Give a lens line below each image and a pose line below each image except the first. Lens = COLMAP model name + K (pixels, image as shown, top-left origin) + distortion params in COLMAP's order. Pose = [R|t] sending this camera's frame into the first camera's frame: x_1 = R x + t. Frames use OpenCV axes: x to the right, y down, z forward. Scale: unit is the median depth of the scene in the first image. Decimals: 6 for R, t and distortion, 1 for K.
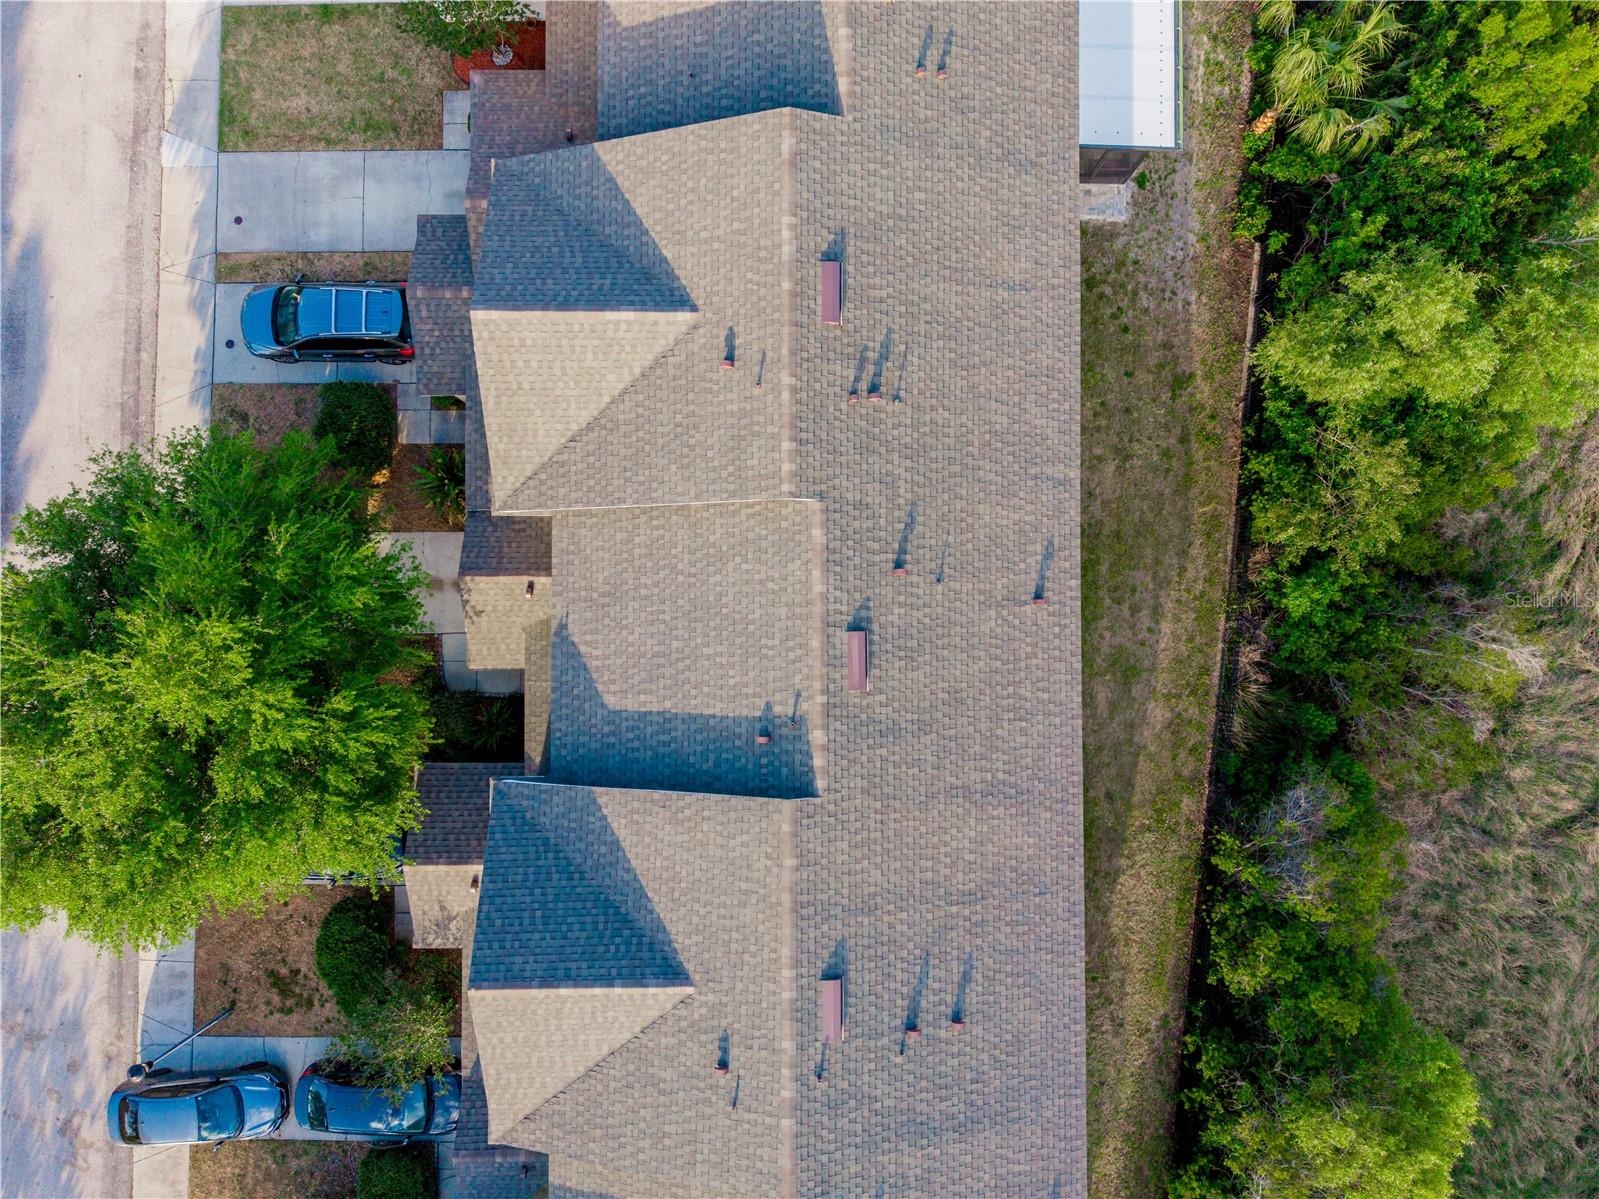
lens RADIAL K [[1065.6, 0, 794.8], [0, 1065.6, 601.9], [0, 0, 1]] dist [0.005420, 0.001185]
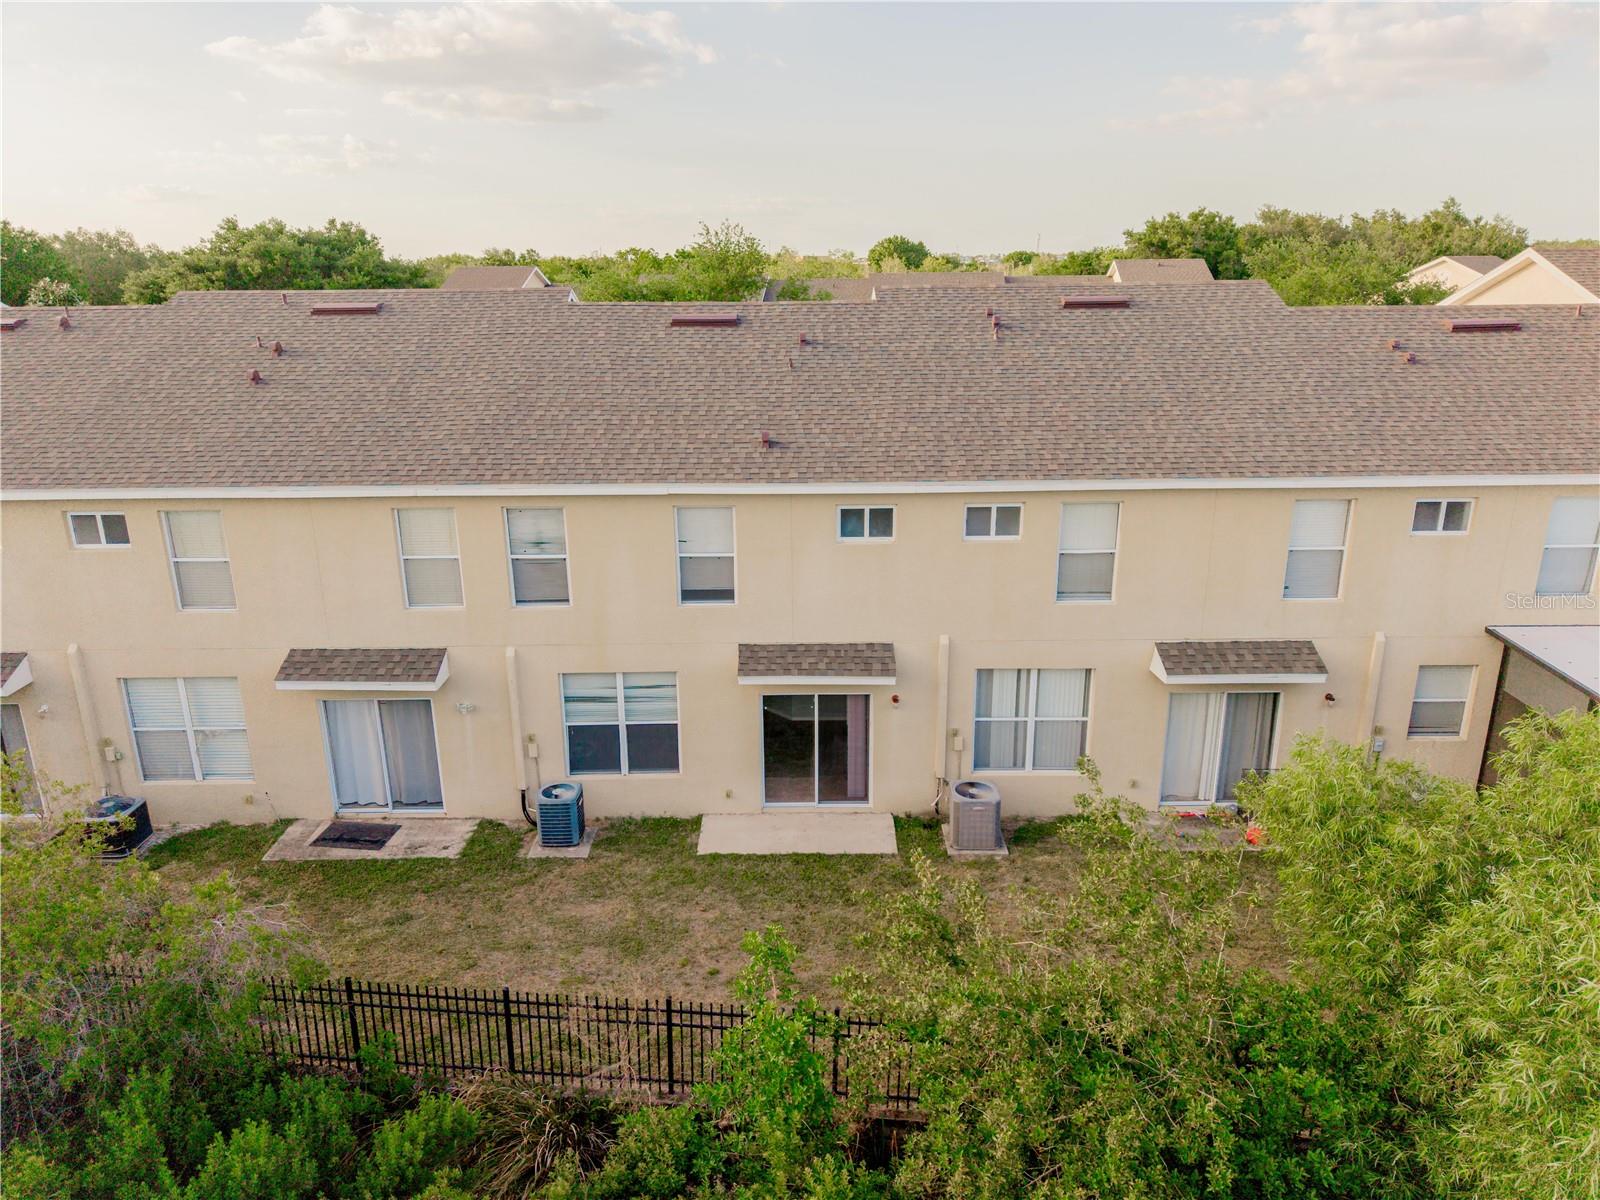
lens RADIAL K [[1066.2, 0, 795.3], [0, 1066.2, 602.4], [0, 0, 1]] dist [0.005420, 0.001185]
pose [[0.005637, 0.286224, -0.958146, 0.736005], [-0.999682, 0.025173, 0.001638, -0.013735], [0.024588, 0.957832, 0.286275, 0.699980]]
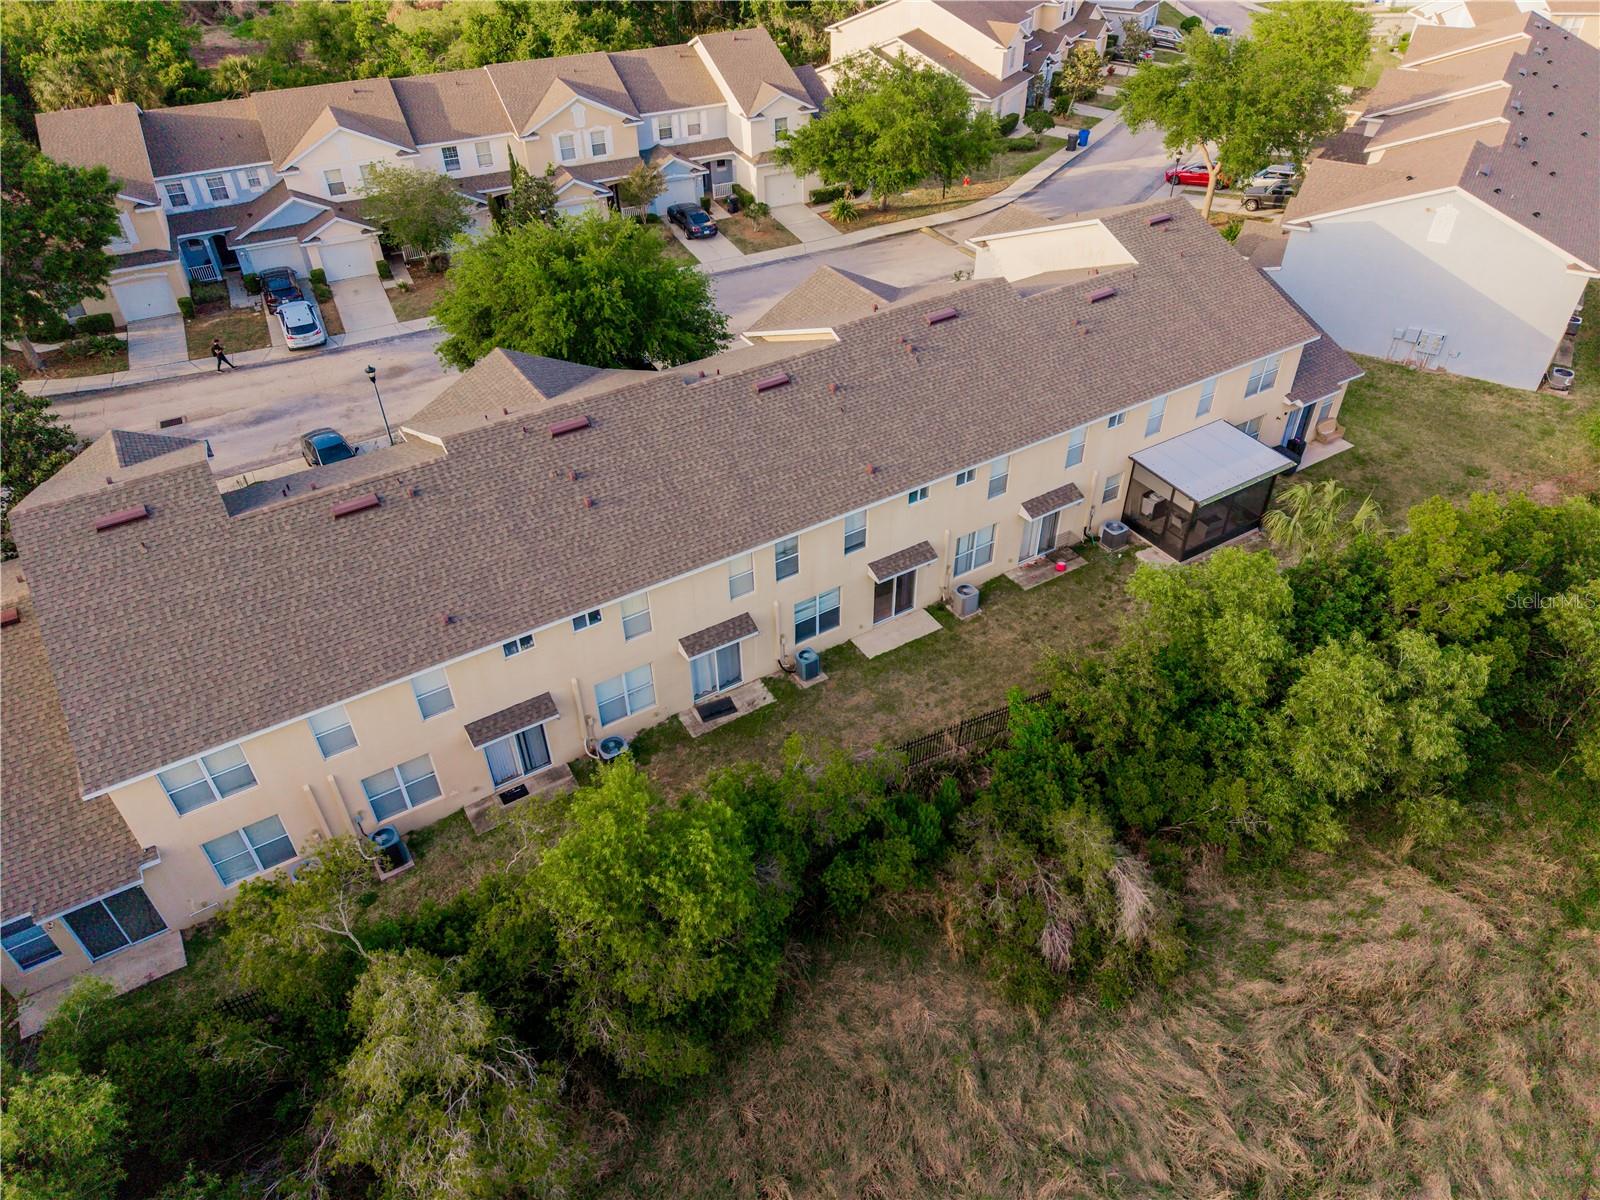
lens RADIAL K [[1069.7, 0, 800.0], [0, 1069.7, 600.0], [0, 0, 1]] dist [0.017262, 0.001130]
pose [[0.527290, 0.526487, -0.666916, 0.977497], [-0.849063, 0.356523, -0.389850, 0.562214], [0.032520, 0.771818, 0.635011, 0.153408]]
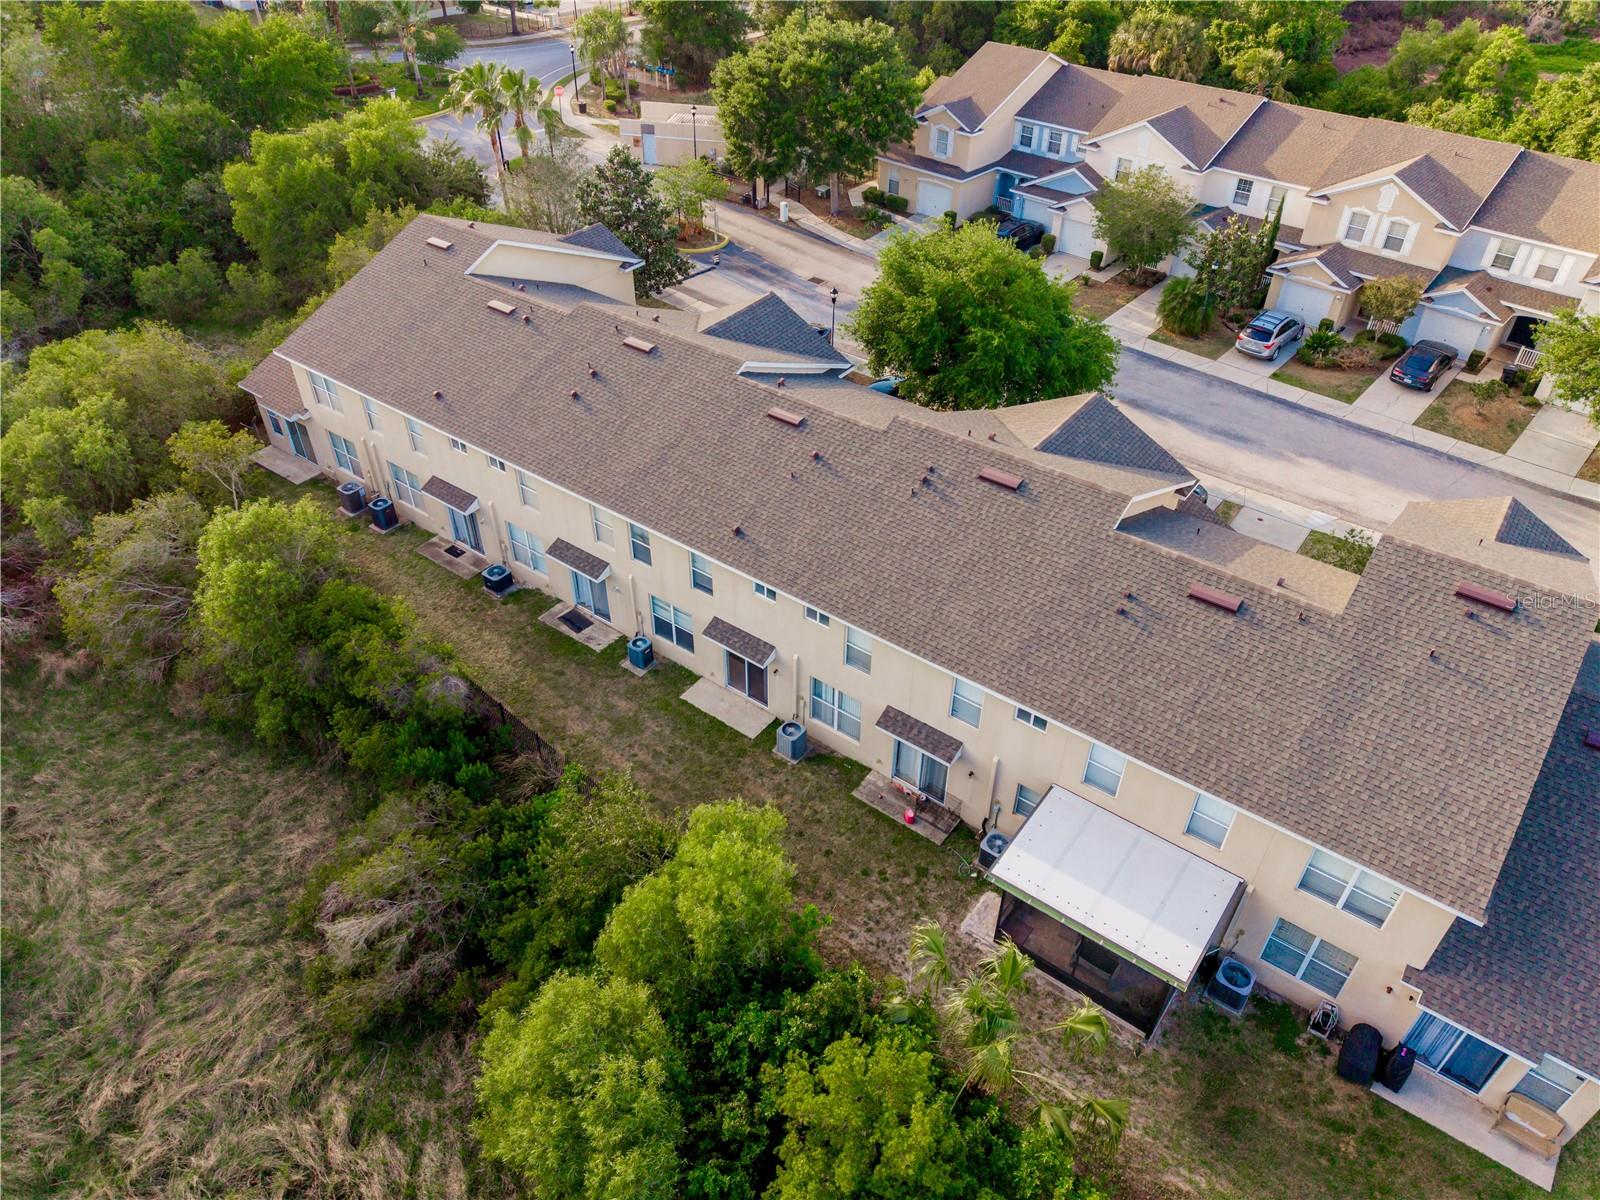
lens RADIAL K [[1066.2, 0, 795.3], [0, 1066.2, 602.4], [0, 0, 1]] dist [0.005420, 0.001185]
pose [[-0.599918, 0.500373, -0.624280, 0.848207], [-0.800025, -0.367717, 0.474072, -0.583819], [0.007654, 0.783844, 0.620911, 0.168174]]
